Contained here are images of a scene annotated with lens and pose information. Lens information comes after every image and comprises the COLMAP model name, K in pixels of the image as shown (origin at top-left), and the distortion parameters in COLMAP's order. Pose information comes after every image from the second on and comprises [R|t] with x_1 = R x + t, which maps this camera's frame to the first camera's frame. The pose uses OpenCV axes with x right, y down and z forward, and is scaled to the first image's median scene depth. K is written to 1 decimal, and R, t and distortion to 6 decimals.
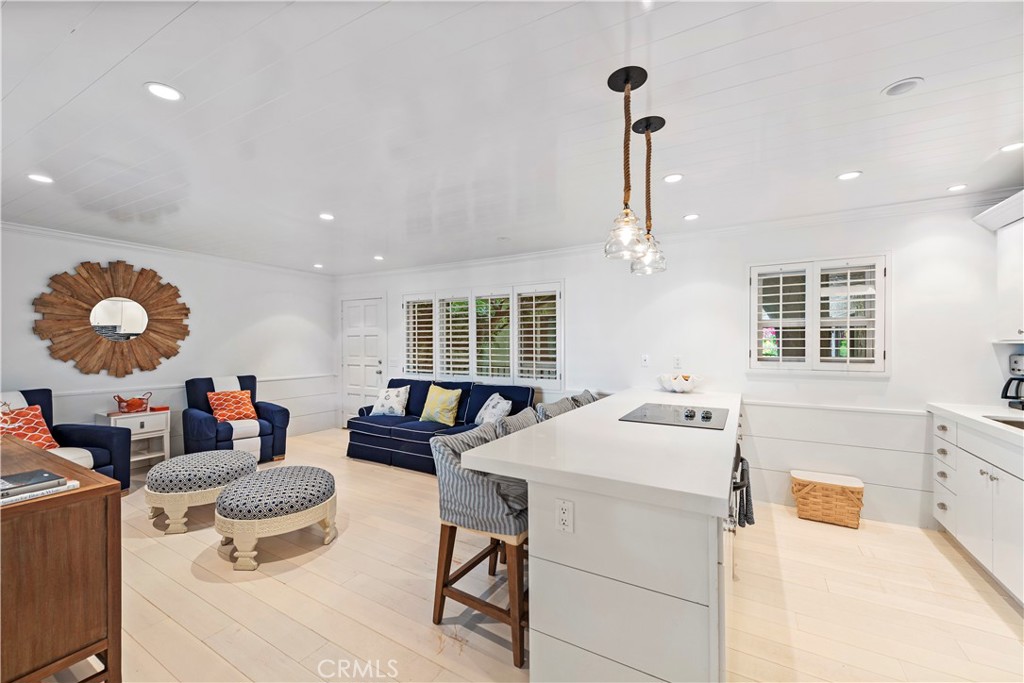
lens RADIAL K [[394.7, 0, 516.5], [0, 394.7, 343.8], [0, 0, 1]] dist [0.001918, -0.000130]
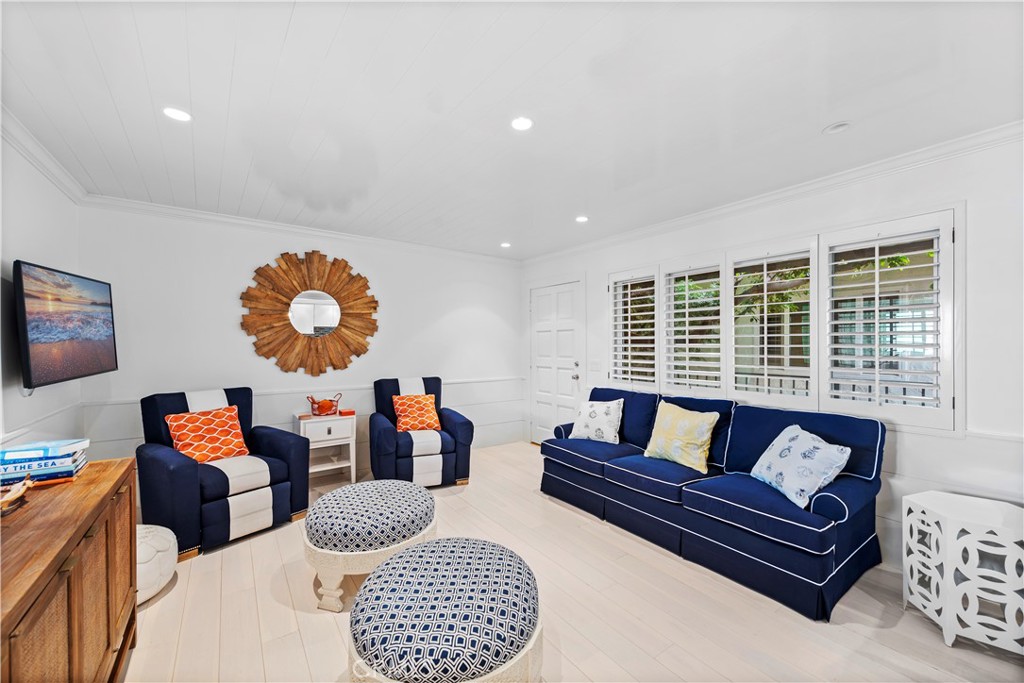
lens RADIAL K [[387.4, 0, 516.6], [0, 387.4, 344.7], [0, 0, 1]] dist [0.001306, 0.000020]
pose [[0.909302, -0.001660, -0.416134, -0.183867], [0.001428, 0.999999, -0.000871, 0.011639], [0.416135, 0.000198, 0.909303, 0.351042]]
